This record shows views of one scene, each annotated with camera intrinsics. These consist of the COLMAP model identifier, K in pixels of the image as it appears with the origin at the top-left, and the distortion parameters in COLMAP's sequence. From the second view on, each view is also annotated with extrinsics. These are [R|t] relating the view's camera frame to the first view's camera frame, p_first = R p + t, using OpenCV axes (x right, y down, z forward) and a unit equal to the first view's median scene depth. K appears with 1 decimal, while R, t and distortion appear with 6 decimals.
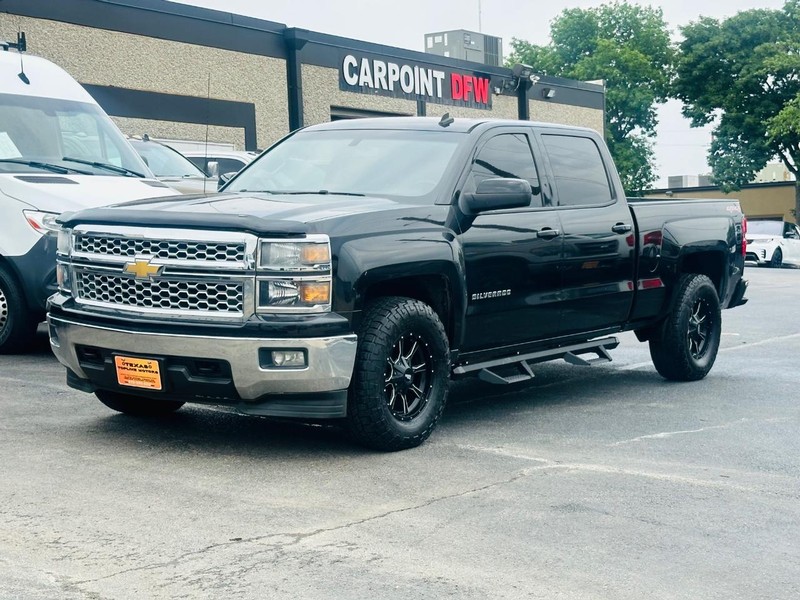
lens RADIAL K [[1671.9, 0, 405.4], [0, 1671.9, 298.0], [0, 0, 1]] dist [0.119494, 0.000000]
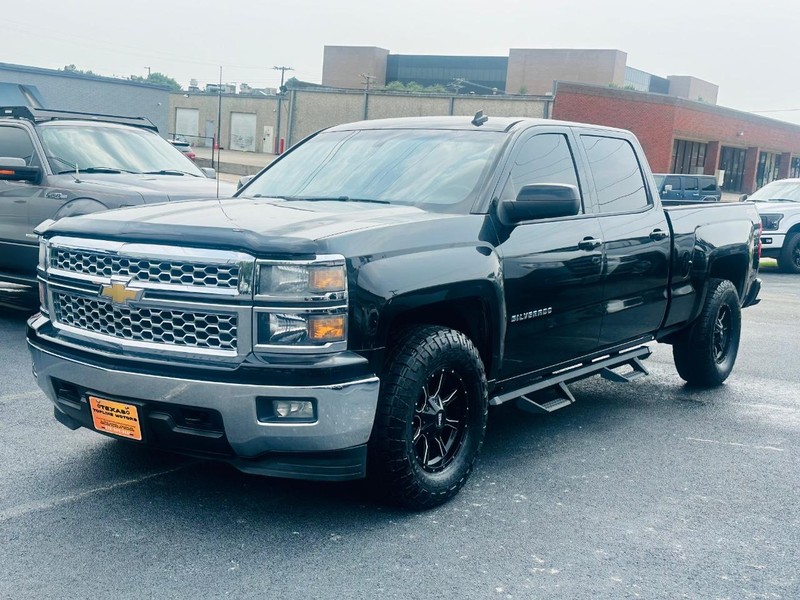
lens RADIAL K [[1170.6, 0, 400.3], [0, 1170.6, 315.9], [0, 0, 1]] dist [0.131703, 0.000000]
pose [[0.999849, 0.005480, -0.016485, -0.009034], [-0.004723, 0.998949, 0.045597, -0.032615], [0.016718, -0.045512, 0.998824, 0.416220]]
